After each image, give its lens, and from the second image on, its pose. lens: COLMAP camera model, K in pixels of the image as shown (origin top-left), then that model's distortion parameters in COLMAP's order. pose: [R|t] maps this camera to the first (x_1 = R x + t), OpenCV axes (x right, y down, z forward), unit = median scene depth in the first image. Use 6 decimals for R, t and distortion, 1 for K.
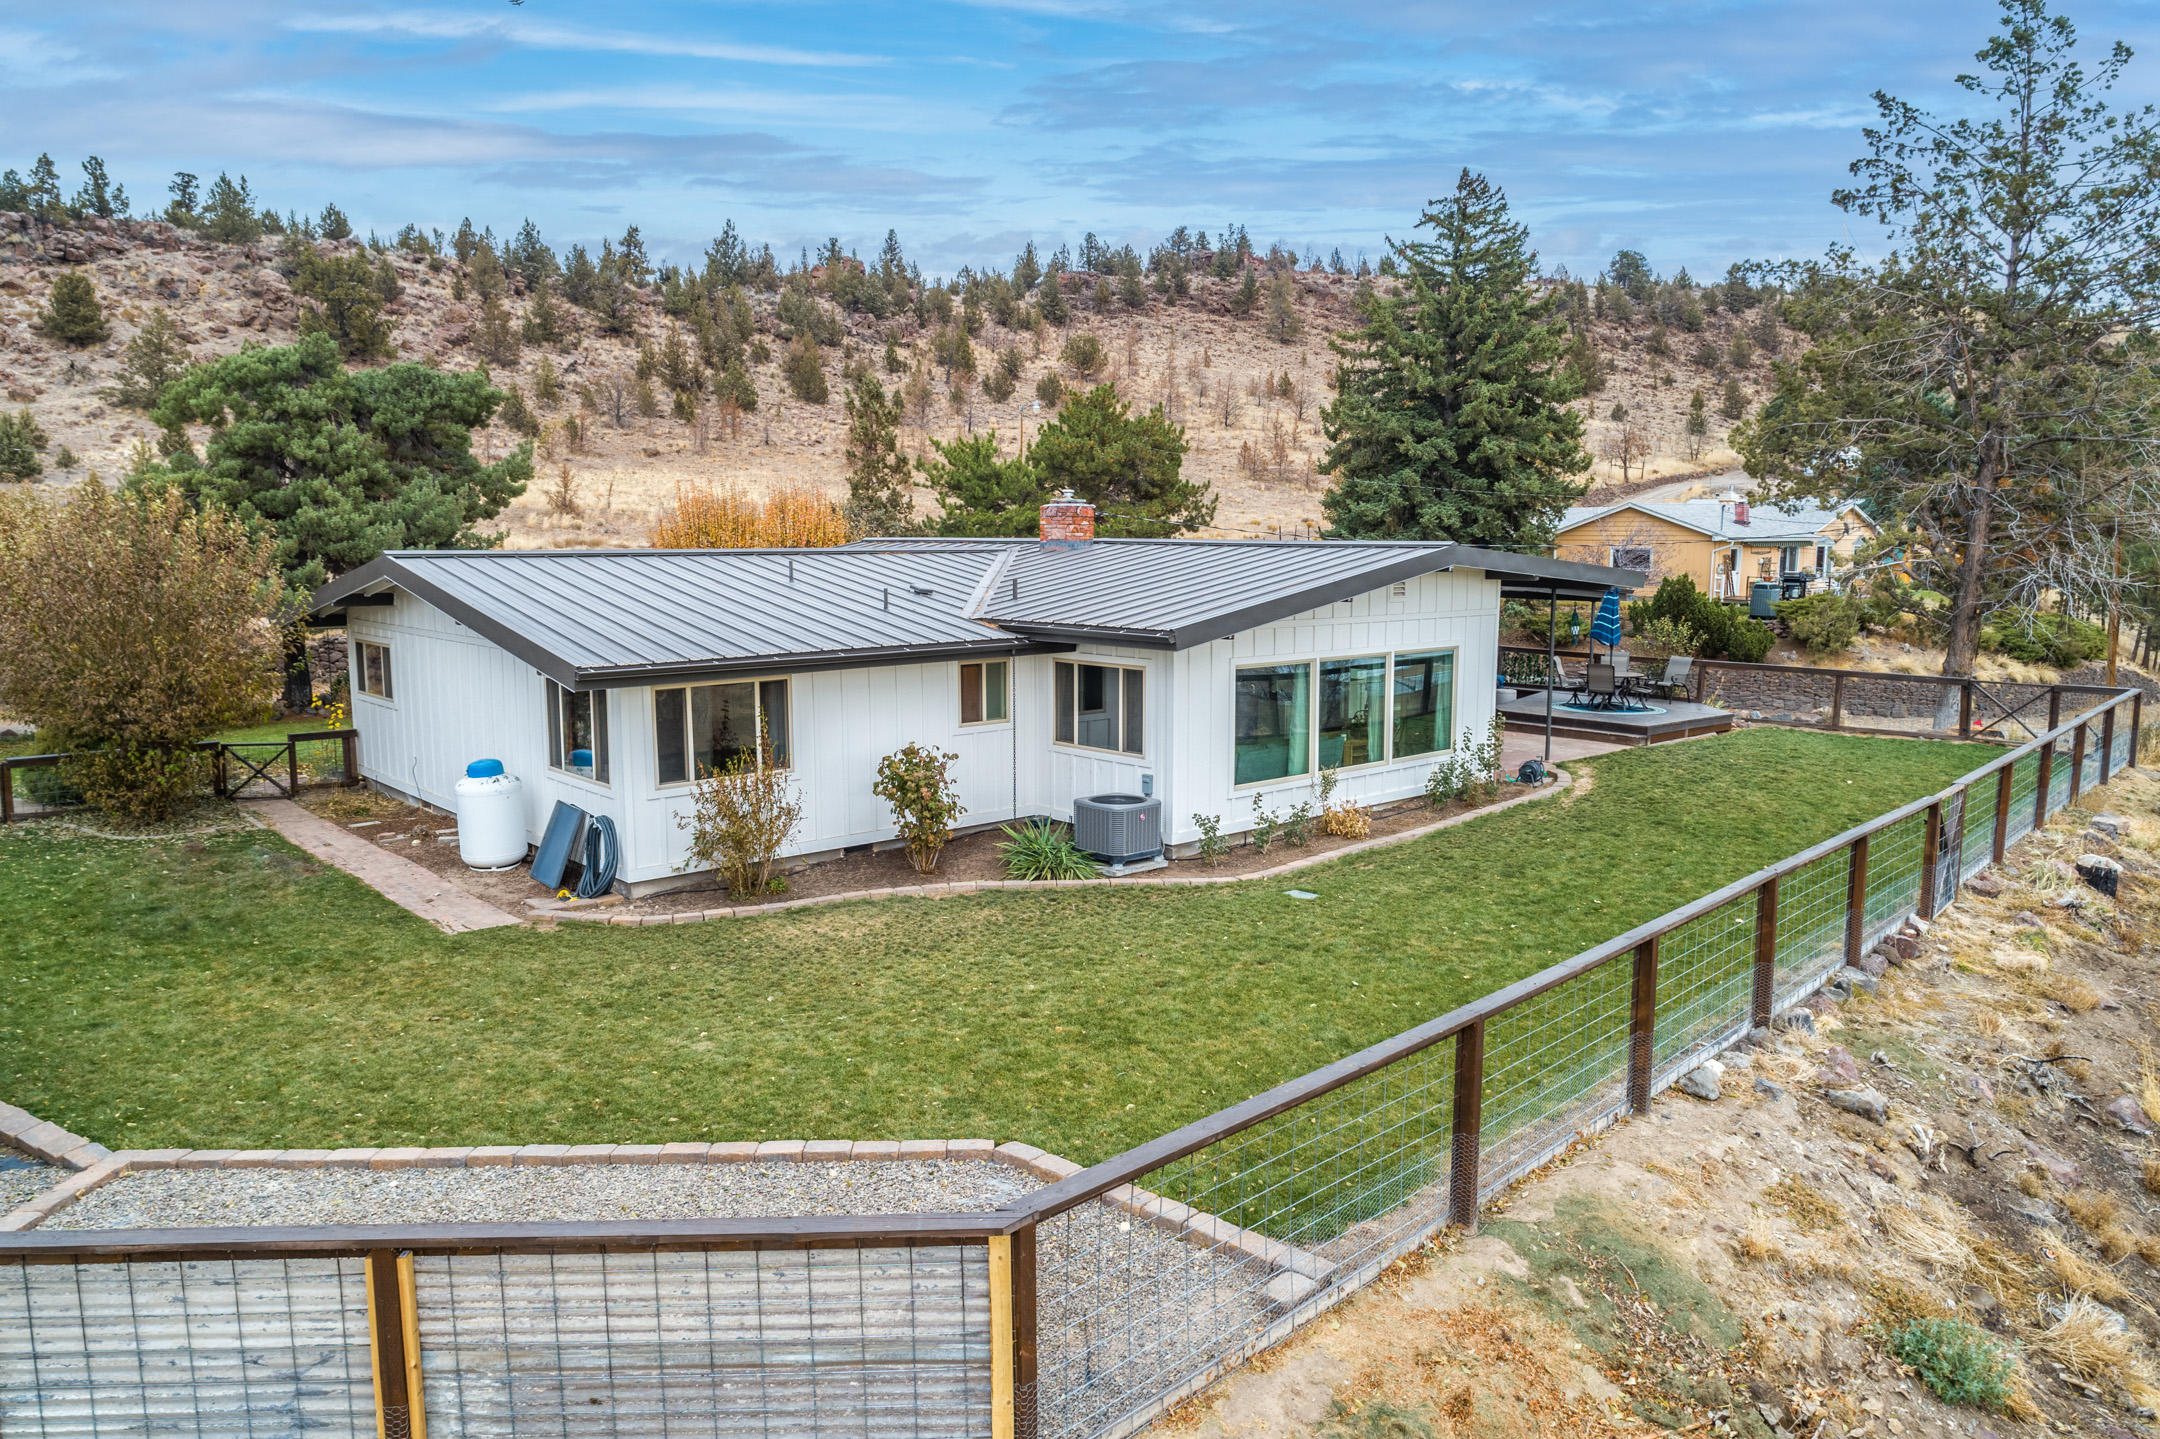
lens RADIAL K [[1469.4, 0, 1080.0], [0, 1469.4, 719.5], [0, 0, 1]] dist [-0.007743, 0.008130]
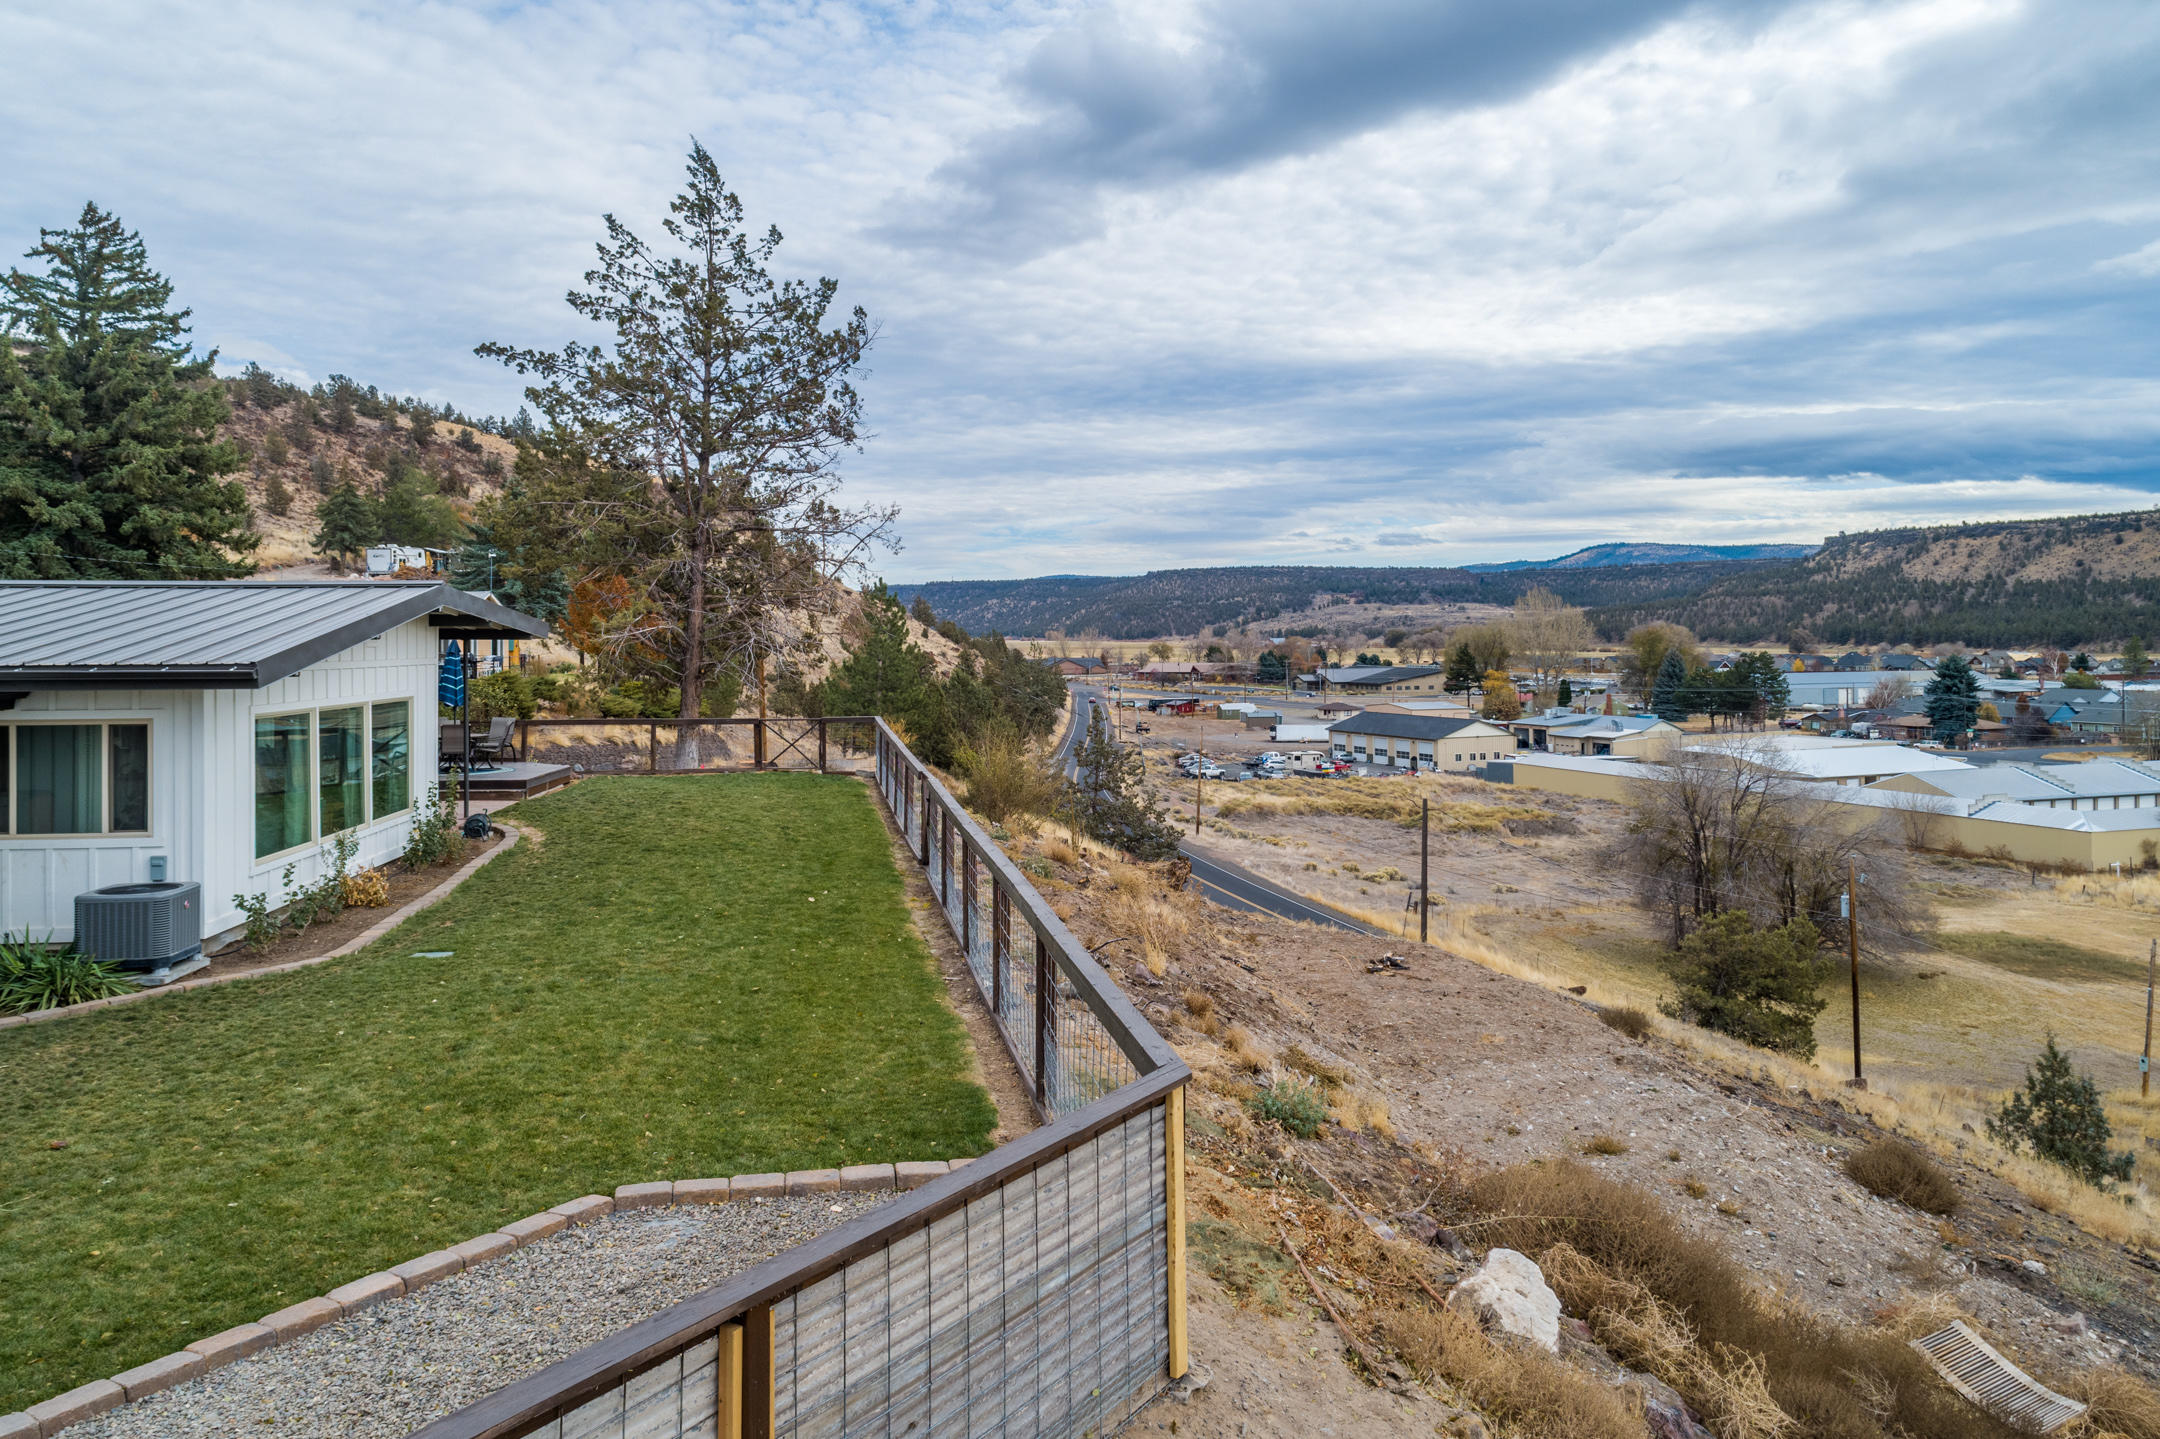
lens RADIAL K [[1474.3, 0, 1079.2], [0, 1474.3, 626.5], [0, 0, 1]] dist [0.001748, 0.004434]
pose [[0.599074, -0.001521, 0.800692, -0.152414], [0.107514, 0.991095, -0.078559, 0.015970], [-0.793443, 0.133148, 0.593902, 0.061624]]
